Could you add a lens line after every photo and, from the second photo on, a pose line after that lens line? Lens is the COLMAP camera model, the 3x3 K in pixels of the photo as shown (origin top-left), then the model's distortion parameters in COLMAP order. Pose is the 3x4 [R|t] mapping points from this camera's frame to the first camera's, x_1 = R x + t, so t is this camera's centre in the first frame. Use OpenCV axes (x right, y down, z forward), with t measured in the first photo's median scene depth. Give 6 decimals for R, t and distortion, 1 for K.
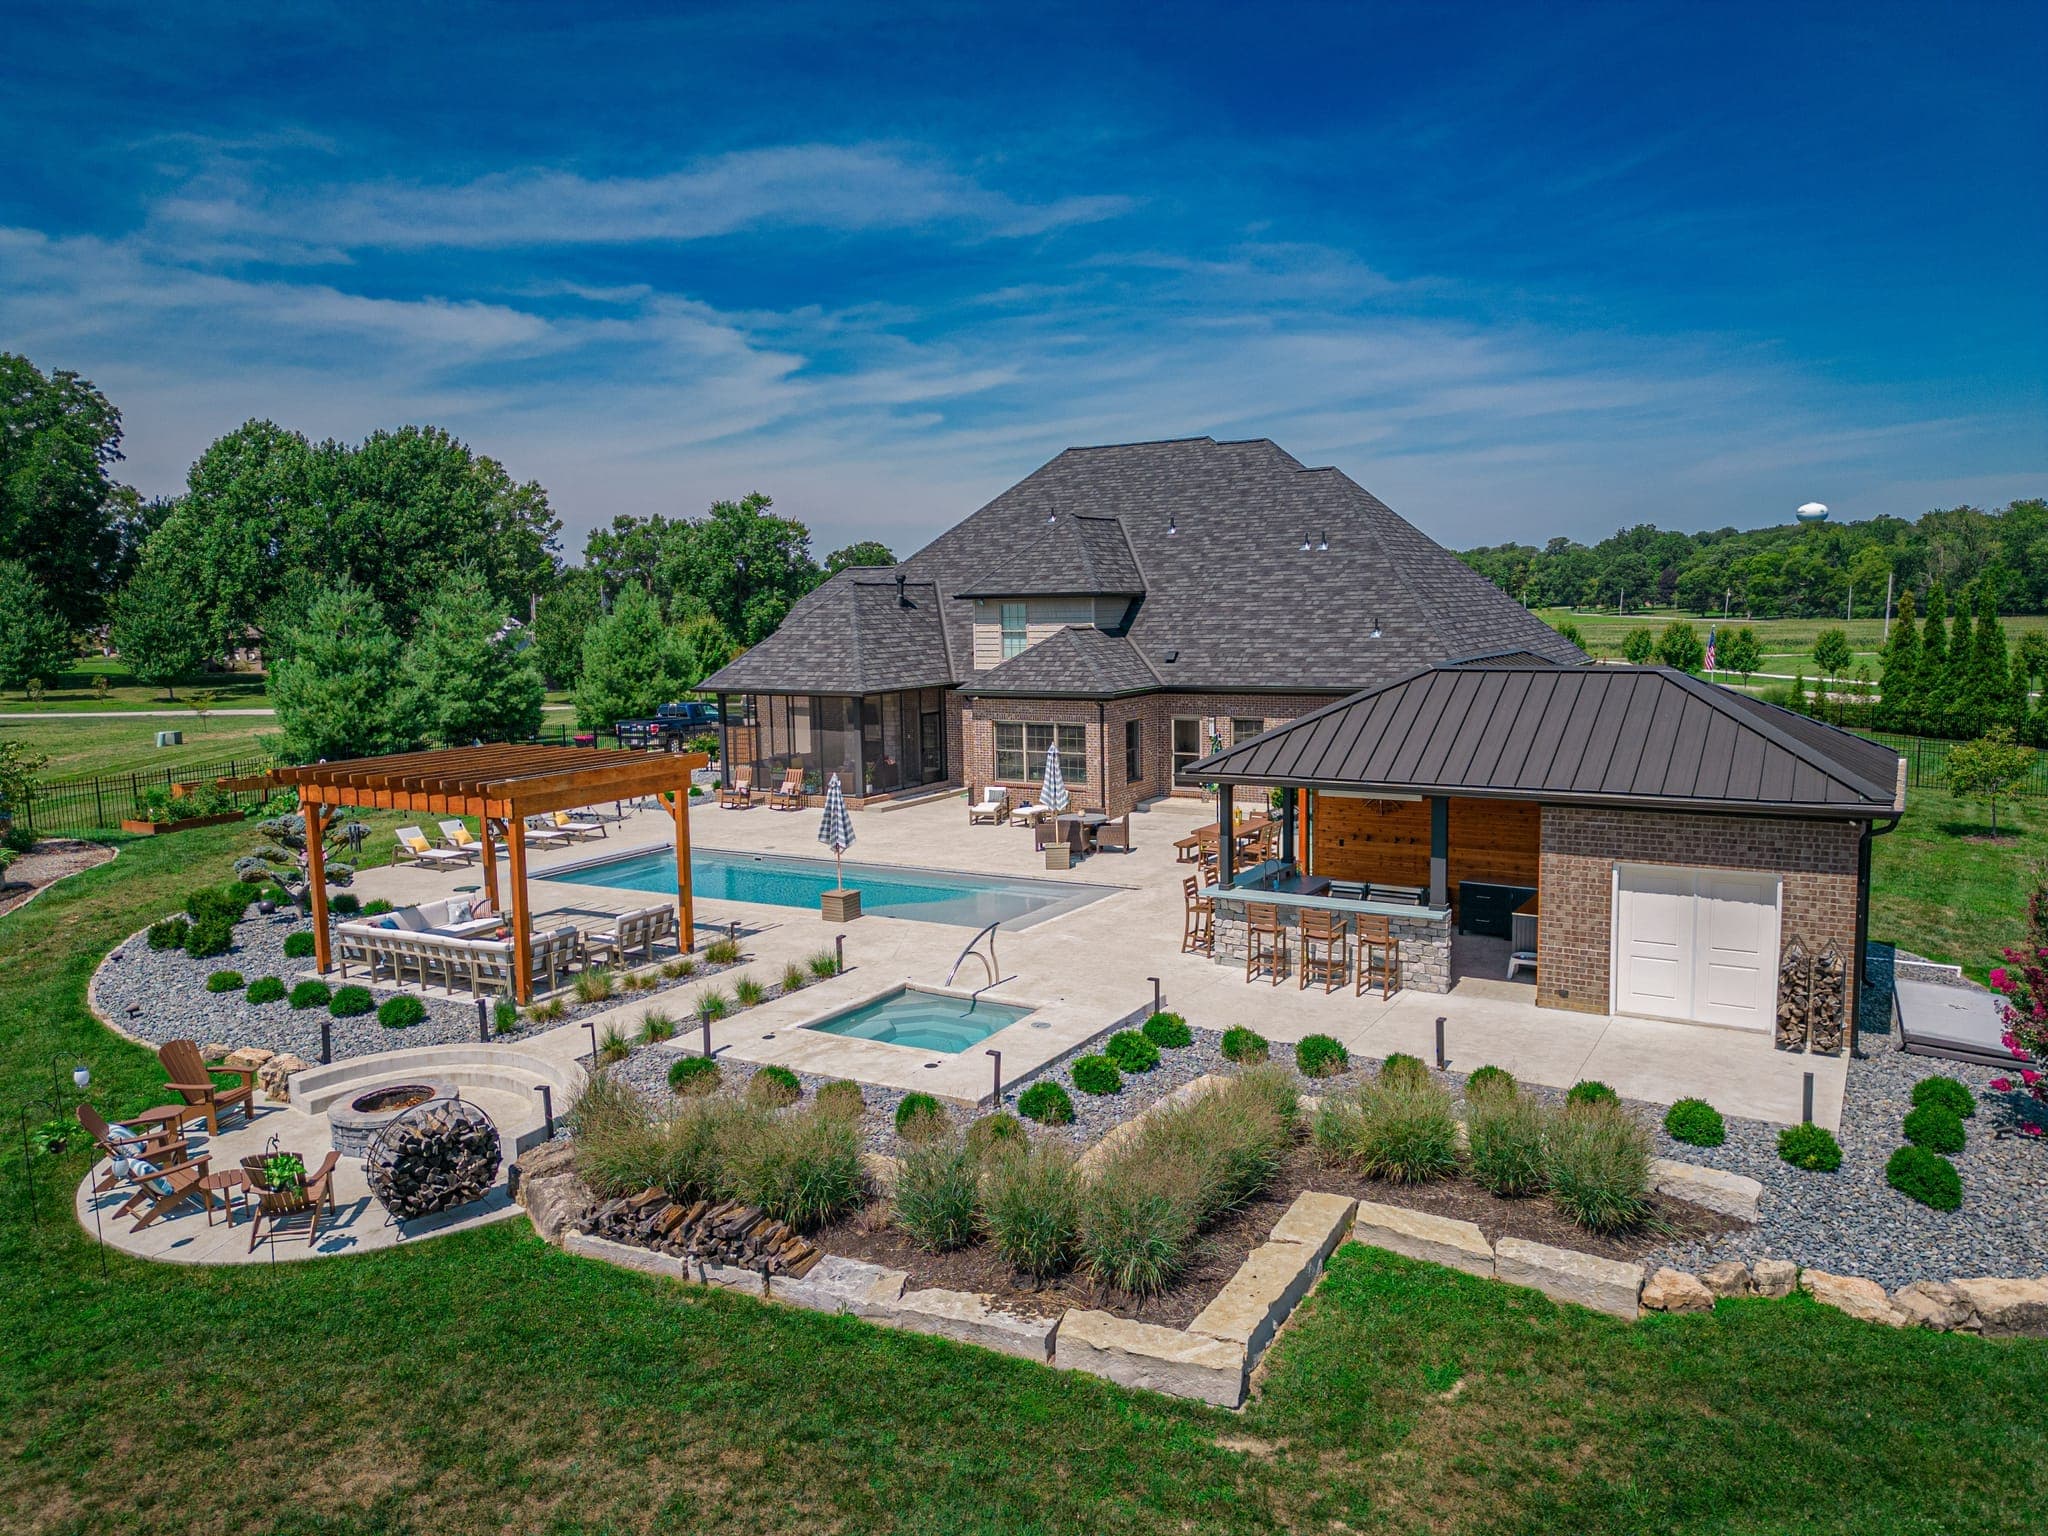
lens RADIAL K [[1581.4, 0, 1024.0], [0, 1581.4, 768.0], [0, 0, 1]] dist [0.078527, 0.002005]
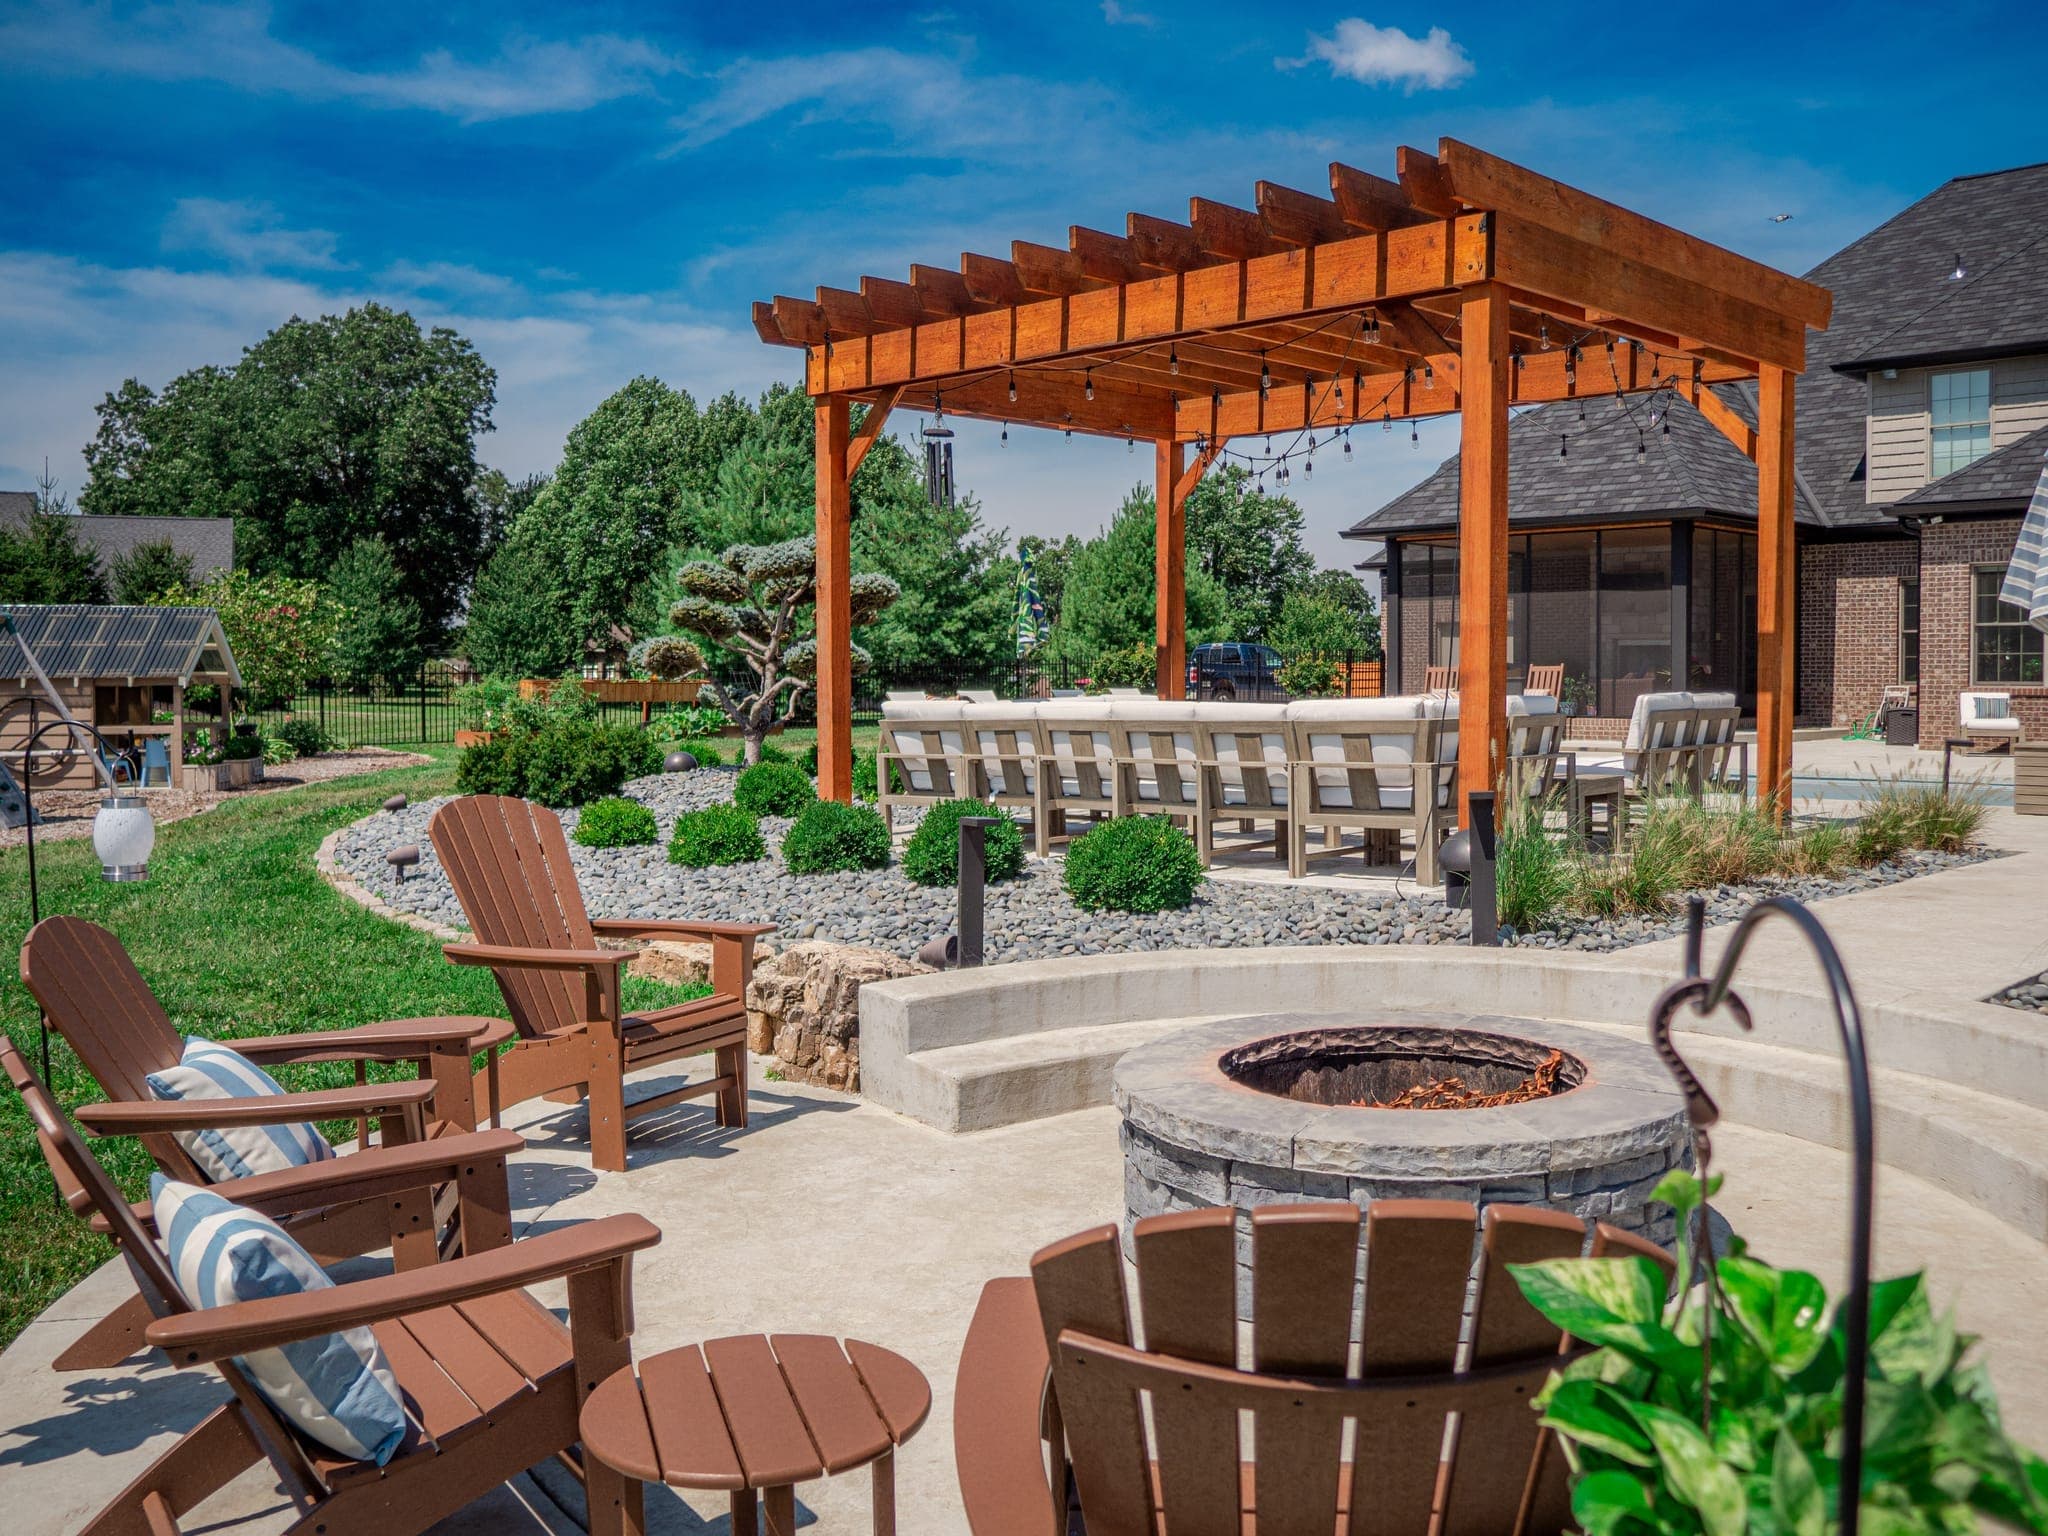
lens RADIAL K [[1815.6, 0, 1024.0], [0, 1815.6, 768.0], [0, 0, 1]] dist [-0.003879, -0.004698]
pose [[0.976312, 0.029237, -0.214382, -0.136330], [-0.045127, 0.996553, -0.069605, 0.064923], [0.211608, 0.077631, 0.974267, 0.264502]]
